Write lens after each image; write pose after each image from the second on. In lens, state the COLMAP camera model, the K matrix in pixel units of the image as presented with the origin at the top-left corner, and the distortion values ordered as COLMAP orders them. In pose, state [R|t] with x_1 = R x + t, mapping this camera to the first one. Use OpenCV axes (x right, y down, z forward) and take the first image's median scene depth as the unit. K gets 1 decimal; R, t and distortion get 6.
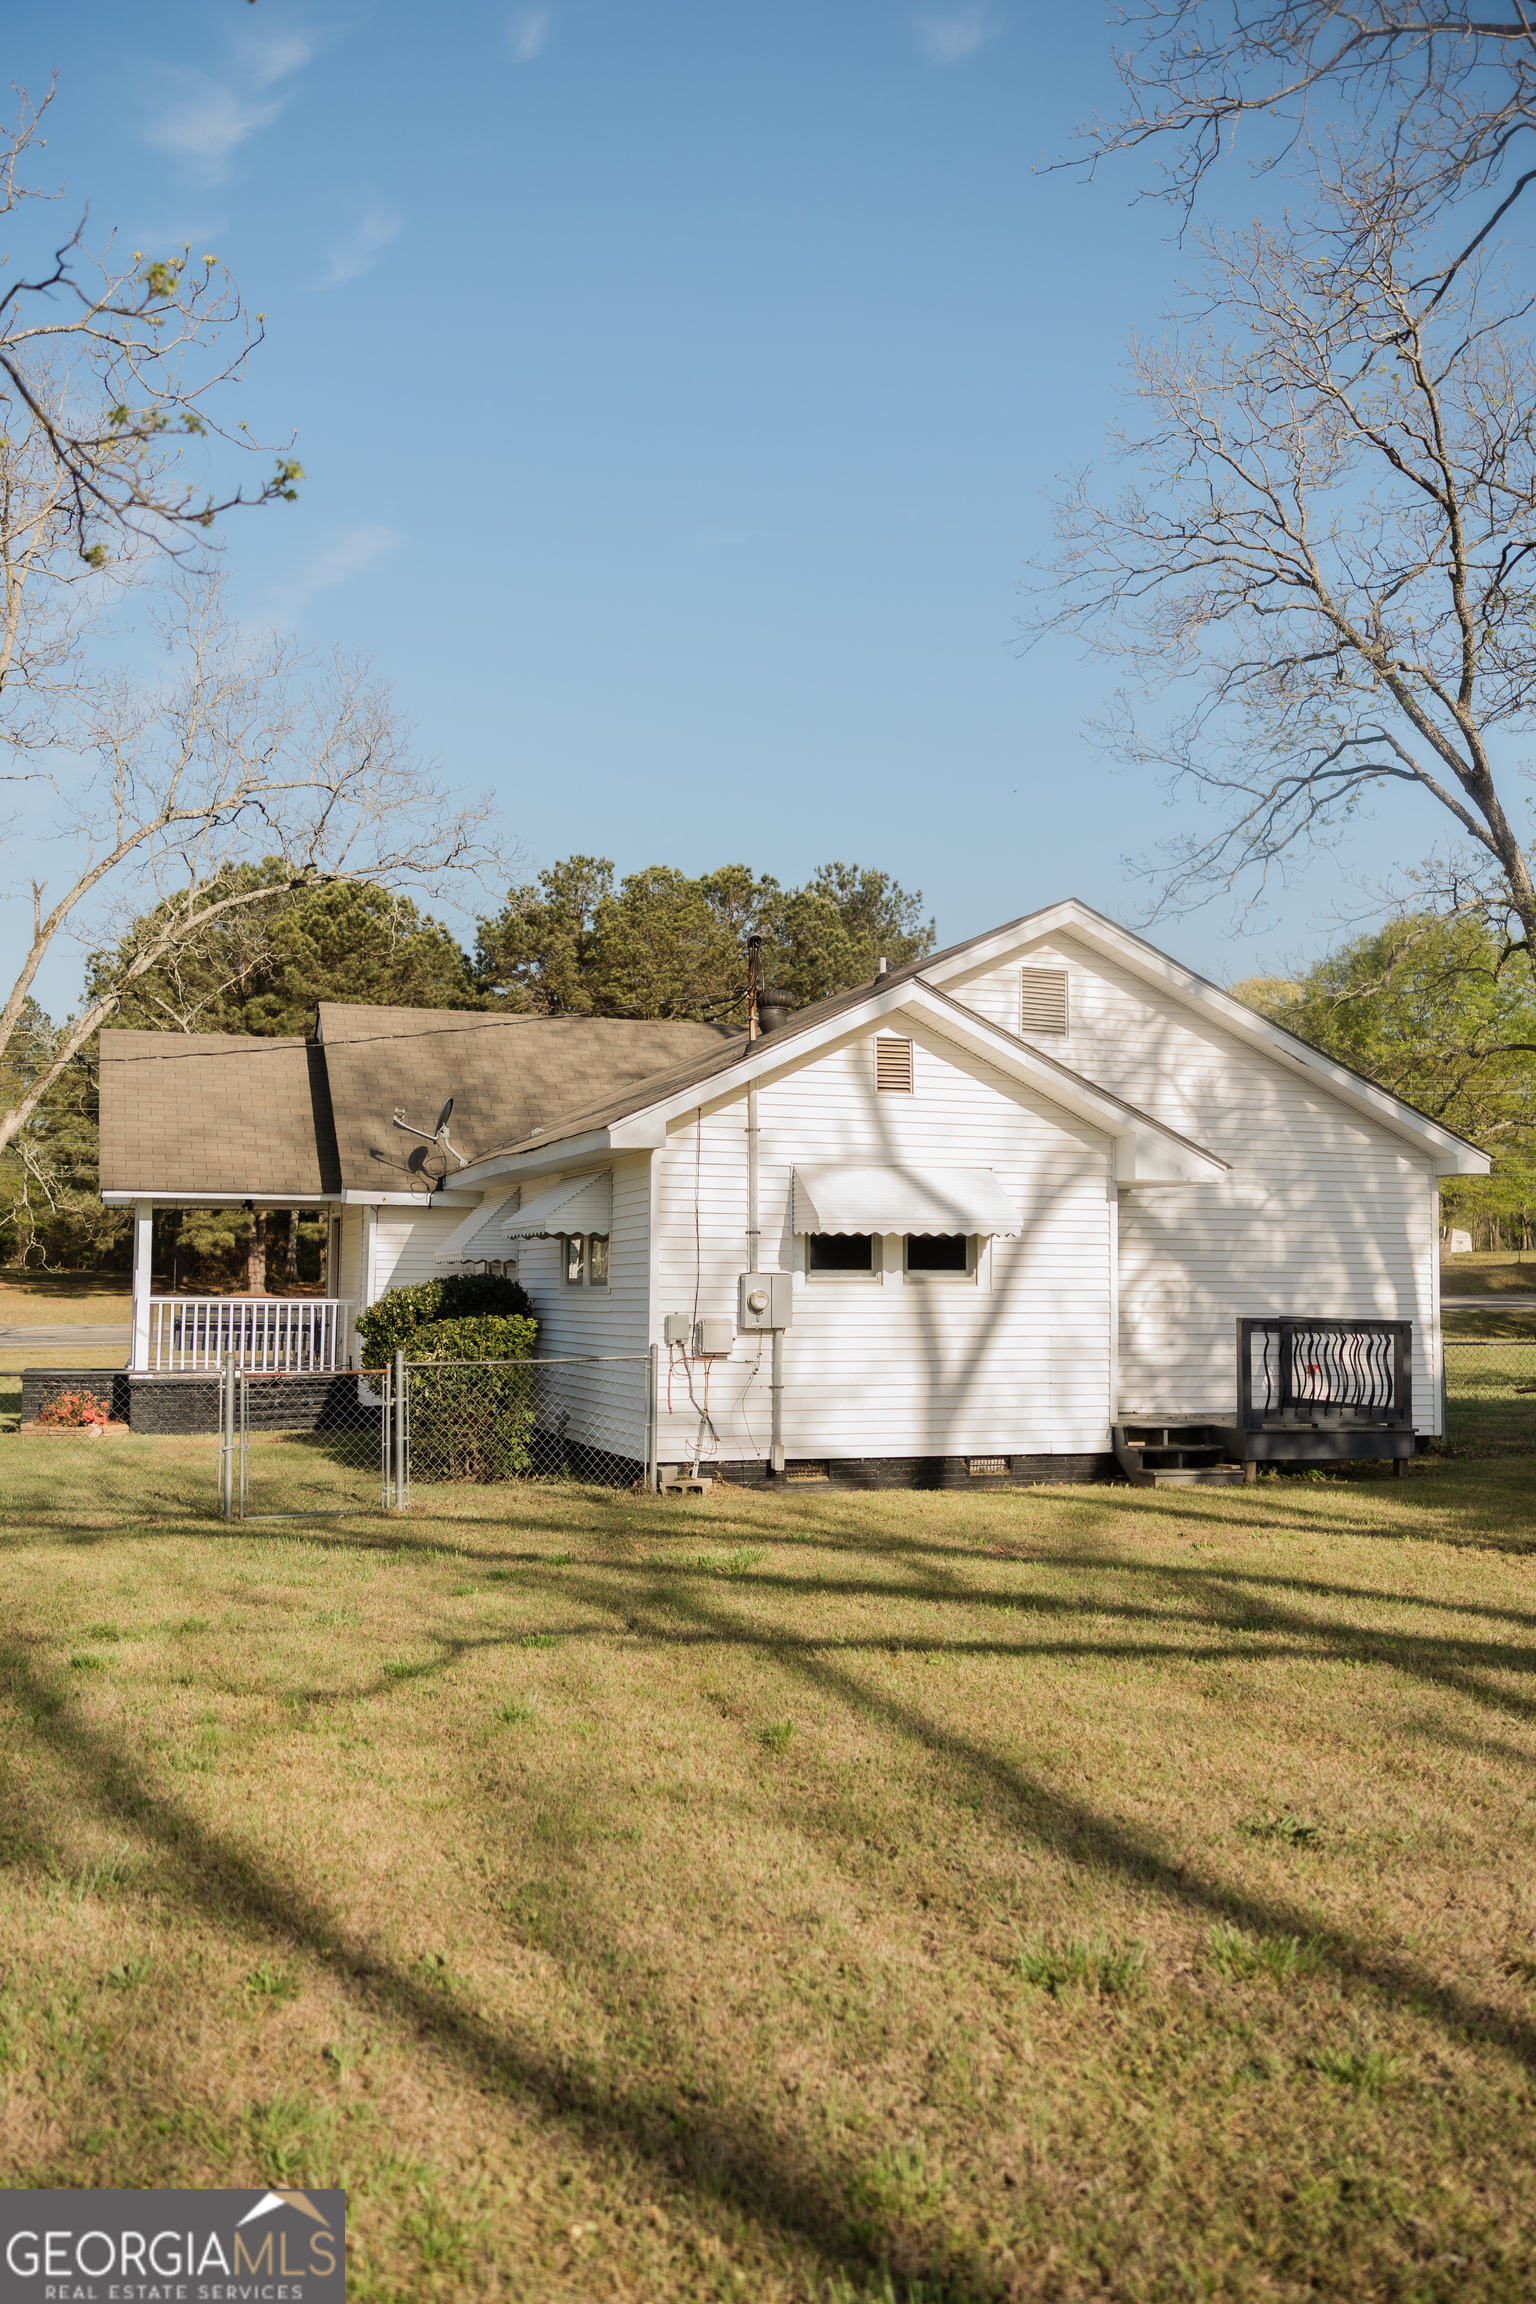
lens RADIAL K [[1907.5, 0, 729.9], [0, 1907.5, 1178.6], [0, 0, 1]] dist [-0.002791, 0.002372]
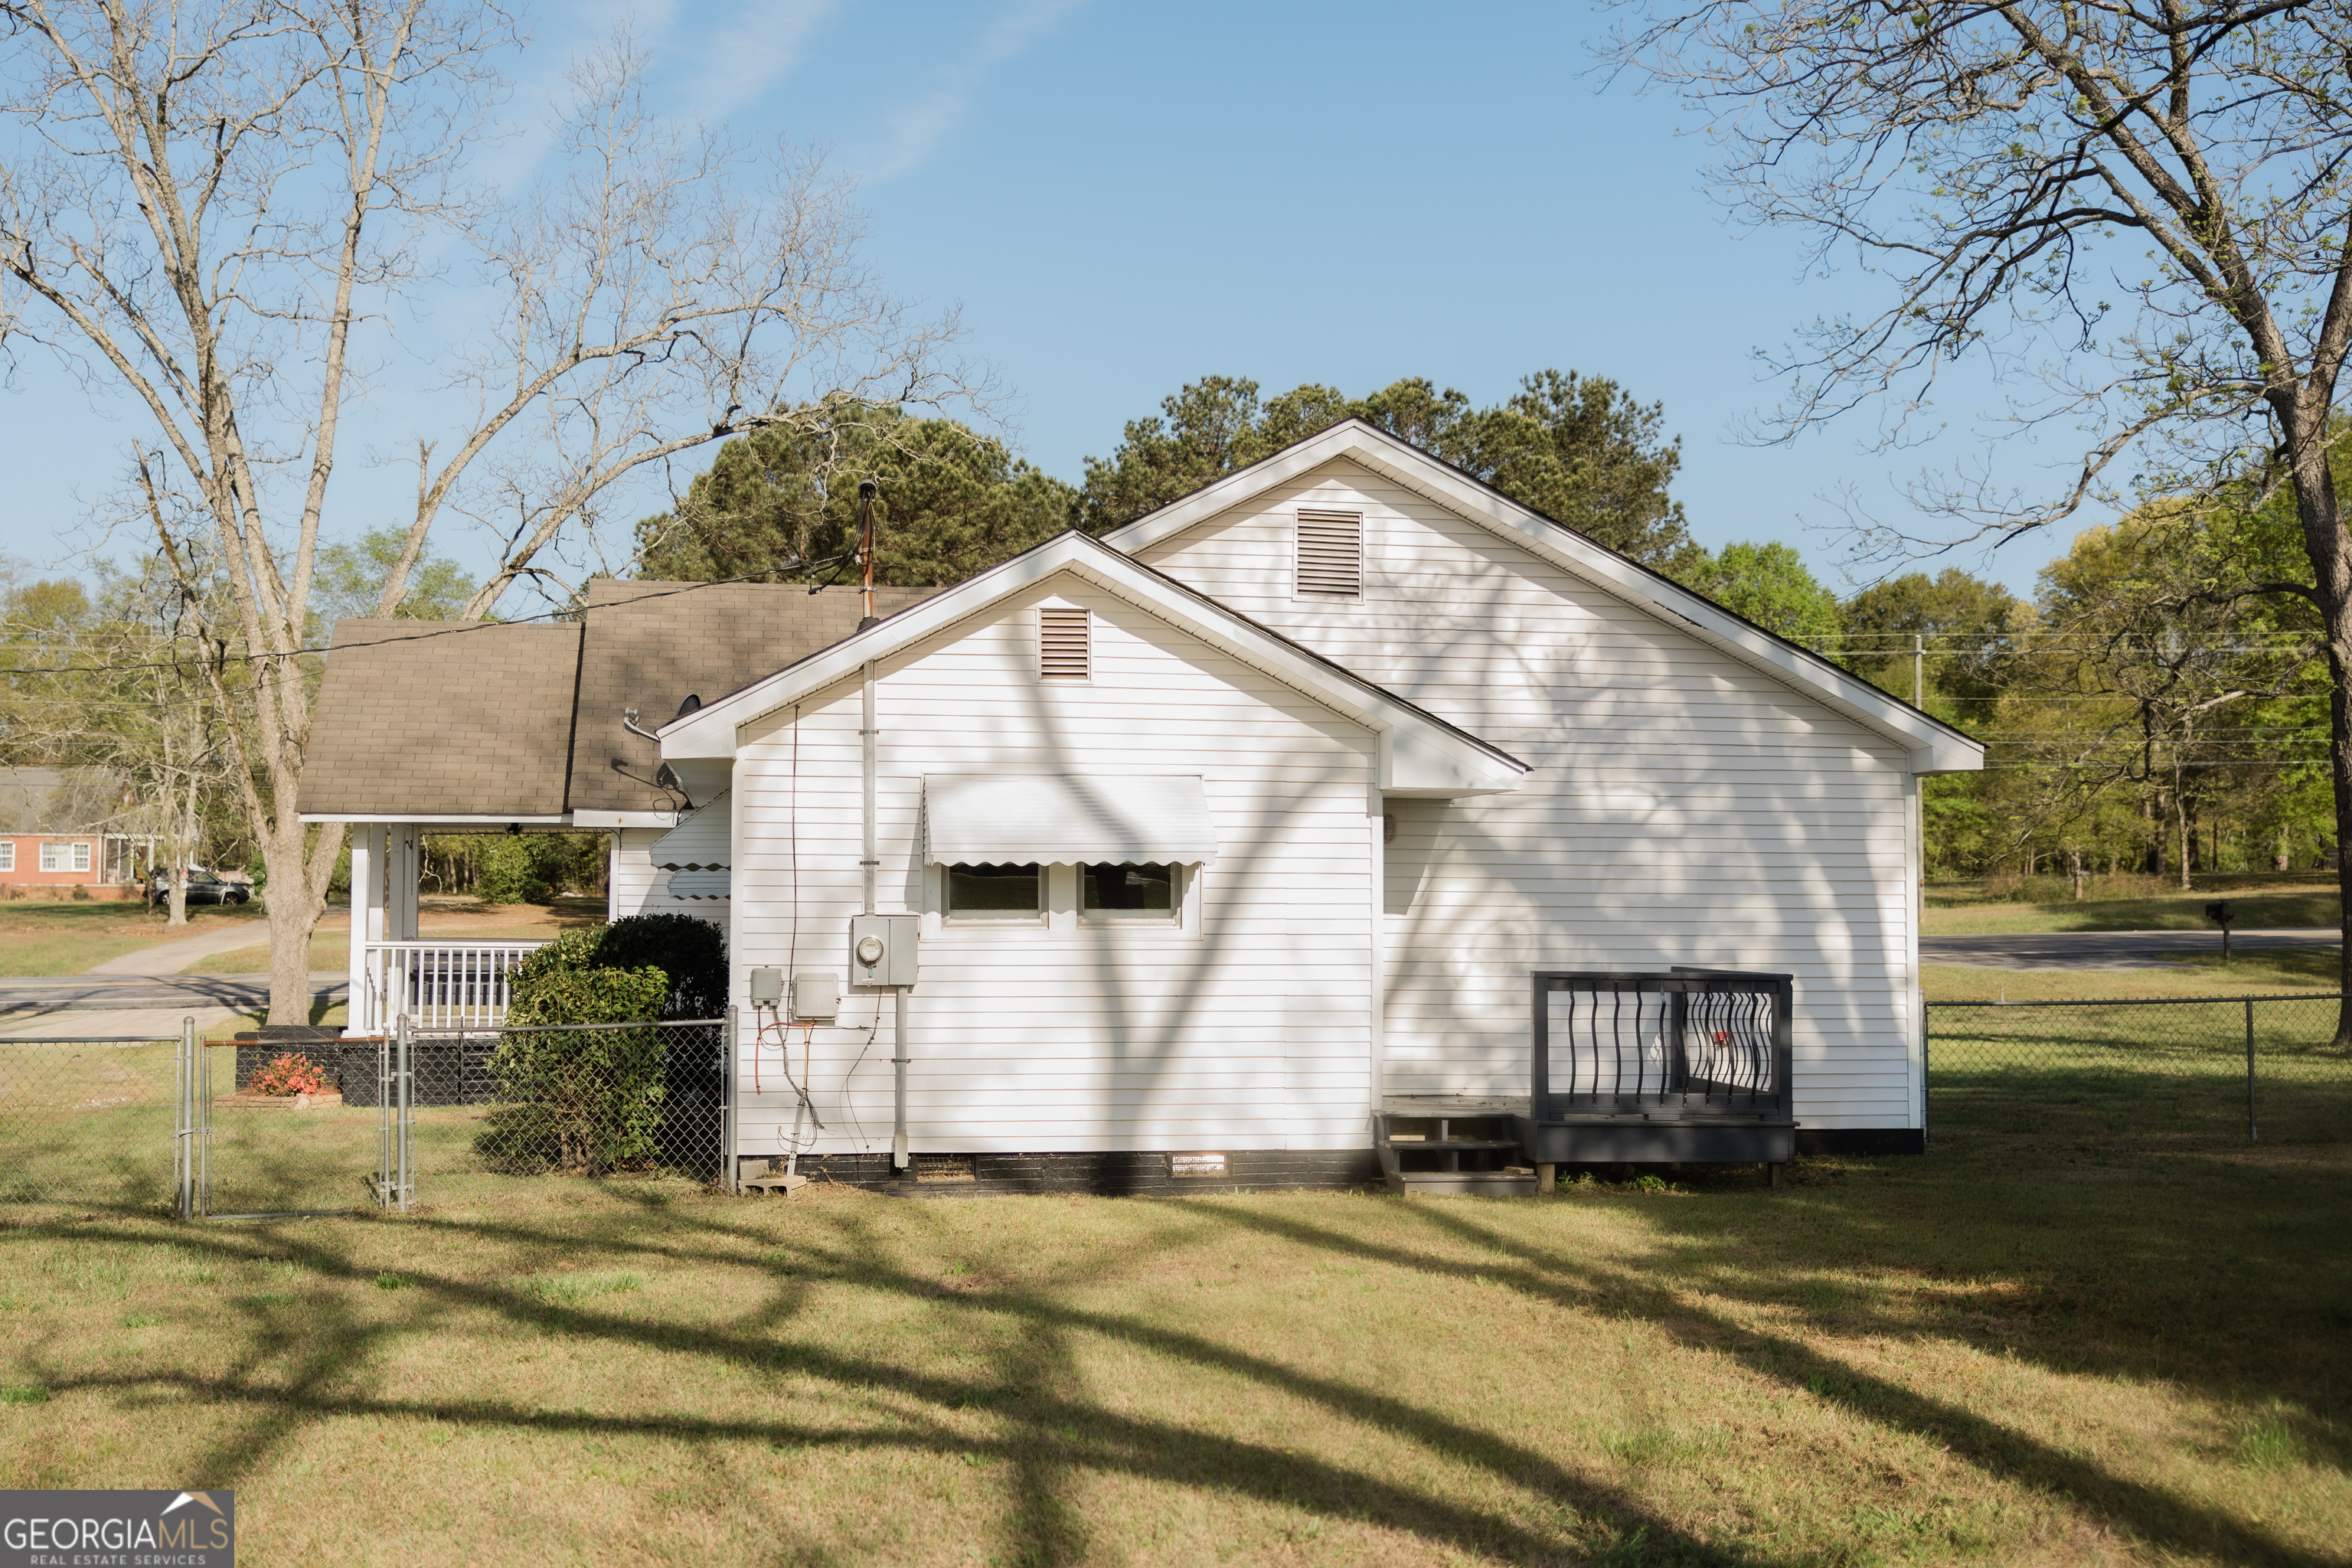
lens RADIAL K [[2384.2, 0, 1098.3], [0, 2384.2, 800.6], [0, 0, 1]] dist [0.001838, -0.014501]
pose [[0.982577, -0.013152, -0.185393, 0.235445], [0.014878, 0.999858, 0.007924, -0.002988], [0.185262, -0.010544, 0.982633, 0.046286]]
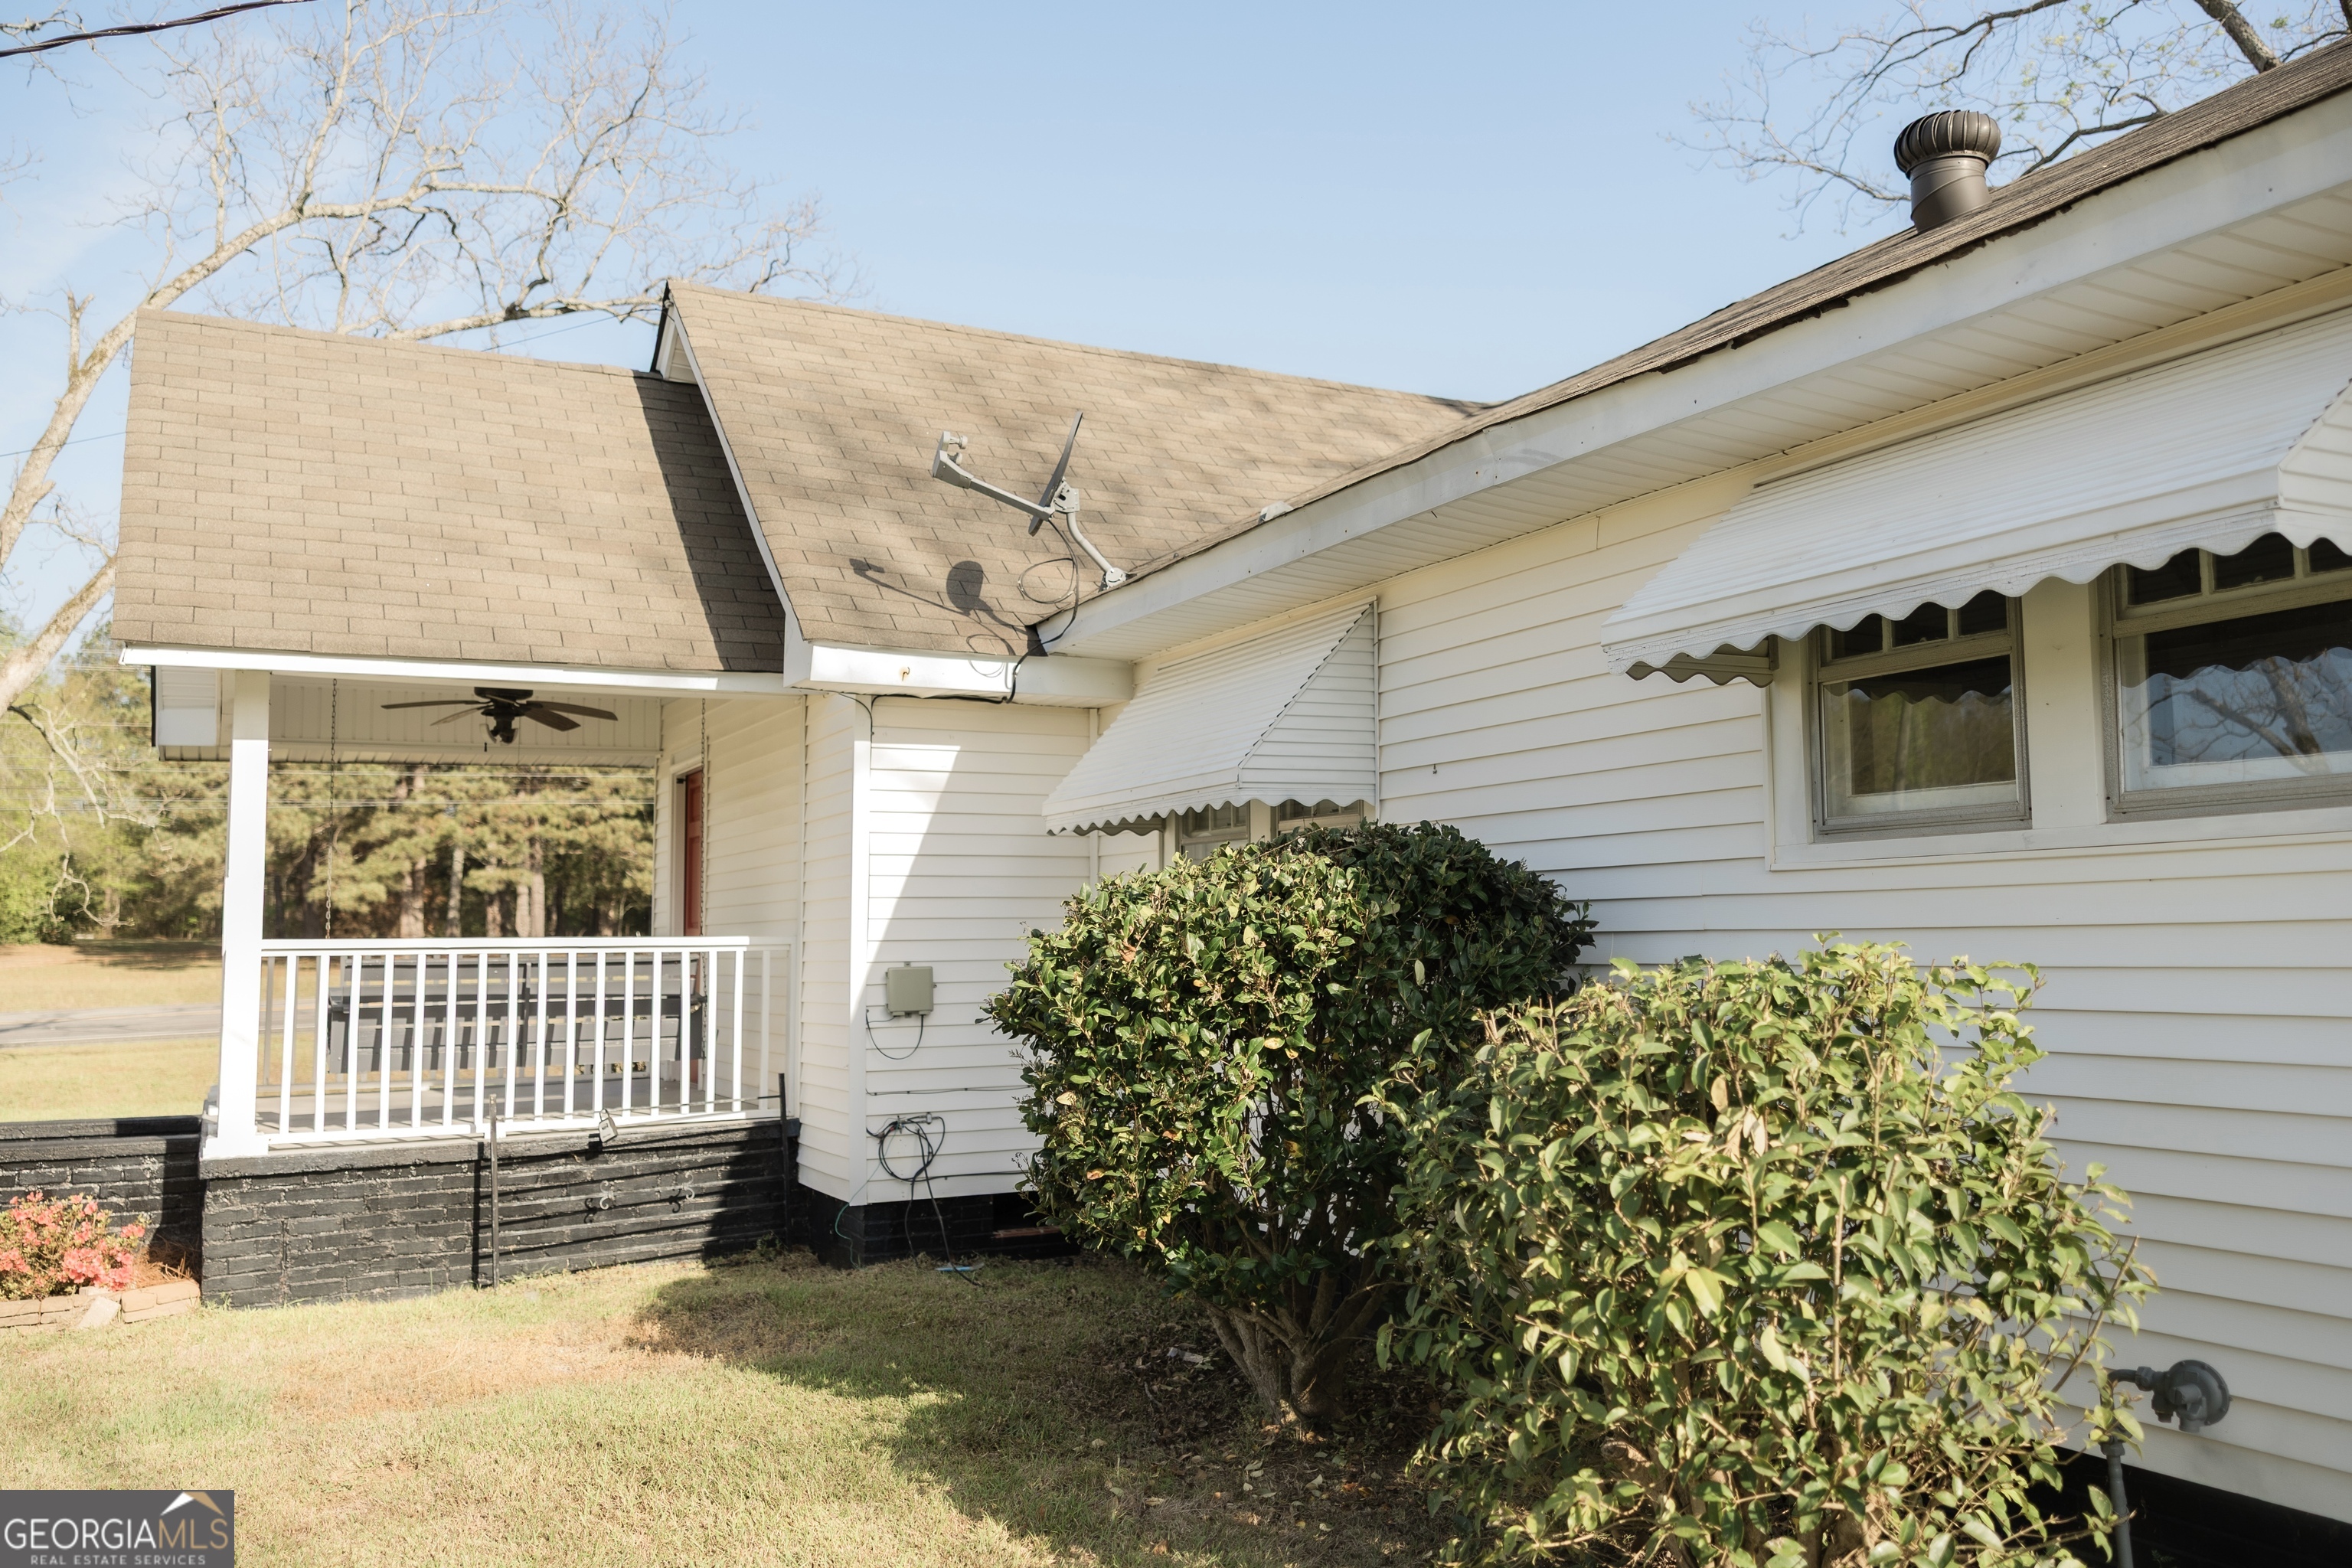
lens RADIAL K [[1820.8, 0, 1176.0], [0, 1820.8, 784.0], [0, 0, 1]] dist [0.002900, 0.006100]
pose [[0.986500, -0.007347, 0.163599, -0.213360], [0.012440, 0.999469, -0.030126, 0.051764], [-0.163291, 0.031754, 0.986067, 0.710273]]
